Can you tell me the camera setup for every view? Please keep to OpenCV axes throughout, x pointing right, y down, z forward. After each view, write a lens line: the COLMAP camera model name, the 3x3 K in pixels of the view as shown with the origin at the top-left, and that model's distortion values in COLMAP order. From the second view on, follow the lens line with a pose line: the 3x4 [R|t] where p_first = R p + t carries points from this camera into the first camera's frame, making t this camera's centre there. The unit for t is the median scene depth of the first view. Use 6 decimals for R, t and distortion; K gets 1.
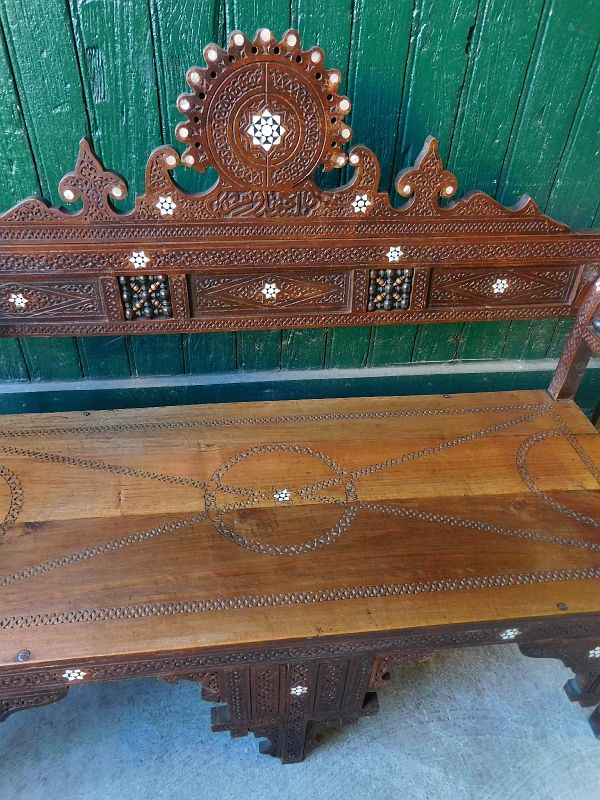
lens RADIAL K [[596.0, 0, 296.4], [0, 596.0, 403.0], [0, 0, 1]] dist [-0.039873, 0.076119]
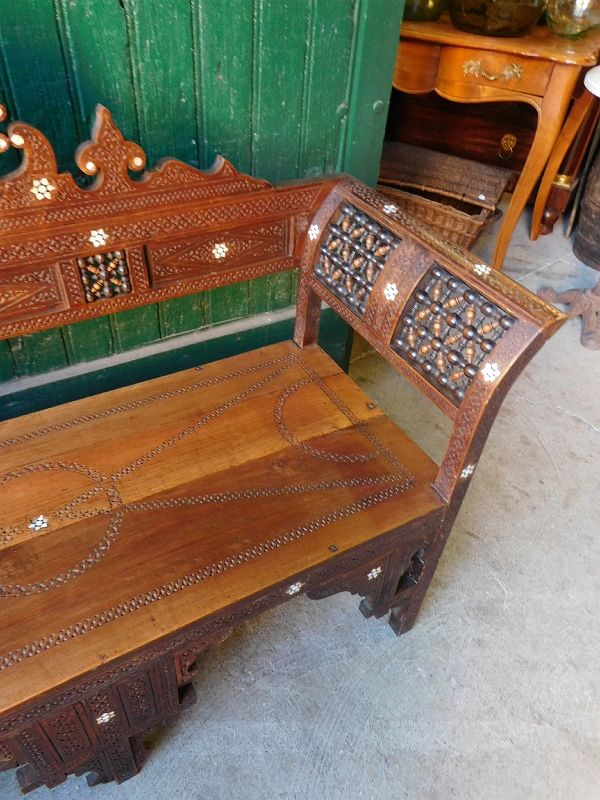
lens RADIAL K [[596.0, 0, 295.4], [0, 596.0, 403.1], [0, 0, 1]] dist [-0.039873, 0.076119]
pose [[0.919710, -0.244630, 0.307066, 0.100670], [0.221190, 0.969061, 0.109524, -0.034377], [-0.324359, -0.032810, 0.945365, 0.018075]]
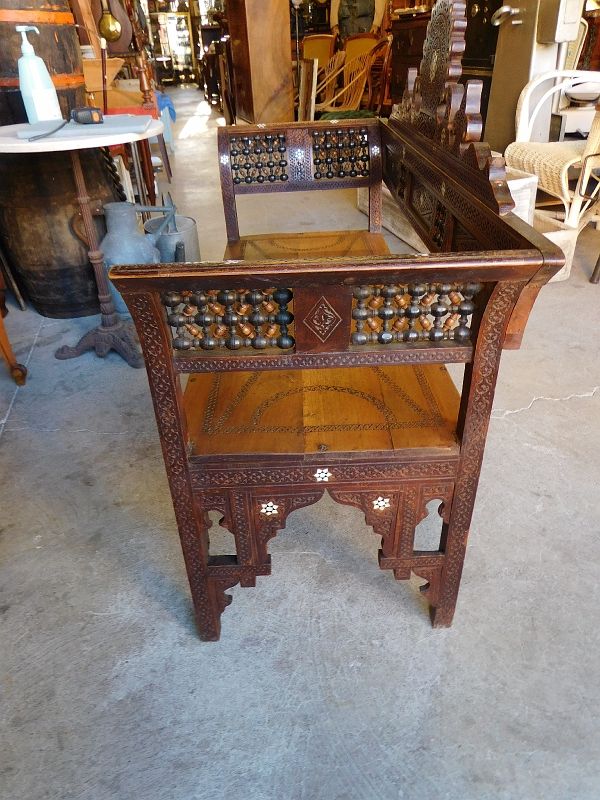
lens RADIAL K [[596.0, 0, 295.0], [0, 596.0, 407.2], [0, 0, 1]] dist [-0.039873, 0.076119]
pose [[0.077695, -0.558368, 0.825947, -0.086520], [0.654692, 0.653369, 0.380114, -0.132329], [-0.751892, 0.511208, 0.416323, 0.429029]]
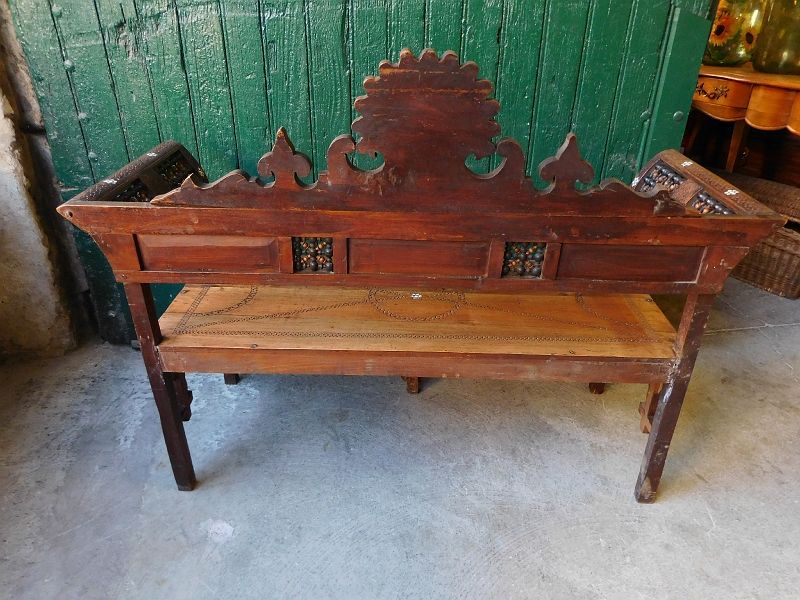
lens RADIAL K [[596.0, 0, 402.2], [0, 596.0, 301.8], [0, 0, 1]] dist [-0.039873, 0.076119]
pose [[0.992366, 0.036725, -0.117731, 0.248220], [-0.056320, 0.984227, -0.167703, 0.385086], [0.109716, 0.173054, 0.978782, -0.477205]]
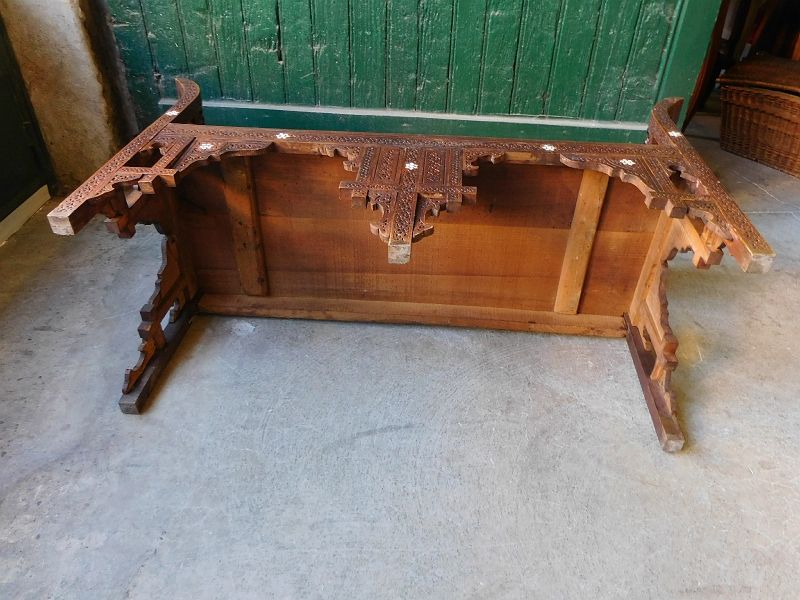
lens RADIAL K [[596.0, 0, 403.2], [0, 596.0, 303.2], [0, 0, 1]] dist [-0.039873, 0.076119]
pose [[0.973721, 0.119507, -0.193870, 0.387570], [-0.132149, 0.989780, -0.053598, 0.677150], [0.185483, 0.077810, 0.979562, -0.523019]]
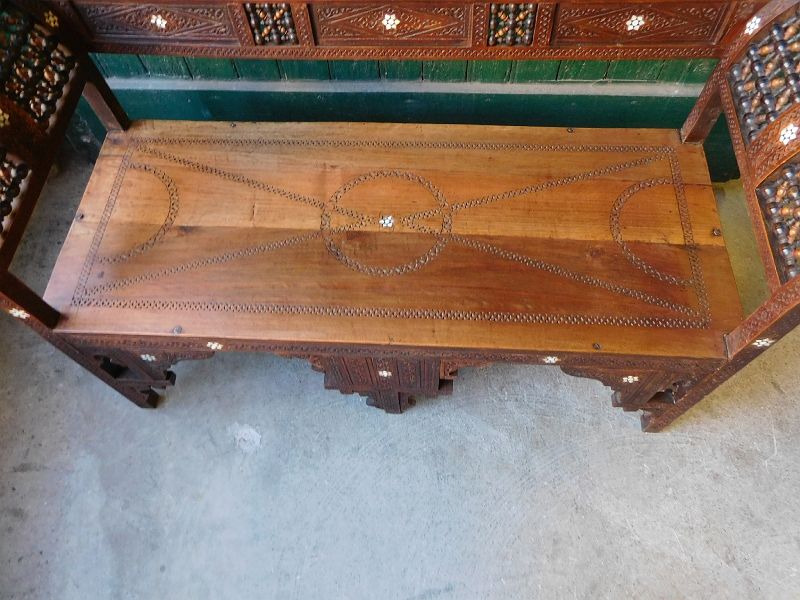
lens RADIAL K [[596.0, 0, 402.5], [0, 596.0, 303.1], [0, 0, 1]] dist [-0.039873, 0.076119]
pose [[0.981473, 0.123485, -0.146502, 0.188187], [-0.053635, 0.911115, 0.408647, -0.169043], [0.183942, -0.393218, 0.900858, -0.096885]]
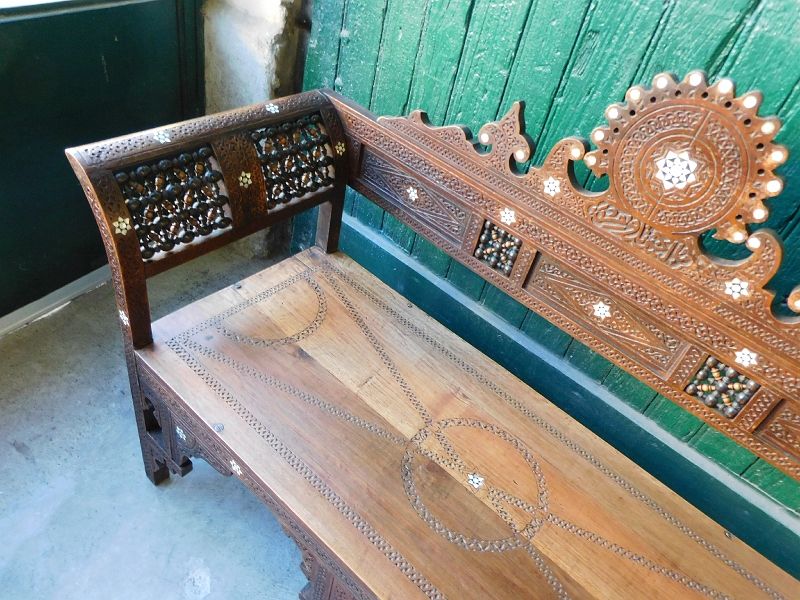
lens RADIAL K [[596.0, 0, 400.7], [0, 596.0, 300.4], [0, 0, 1]] dist [-0.039873, 0.076119]
pose [[0.668243, 0.559794, -0.489982, 0.205536], [-0.579525, 0.804684, 0.128972, -0.139758], [0.466478, 0.197772, 0.862139, 0.016967]]
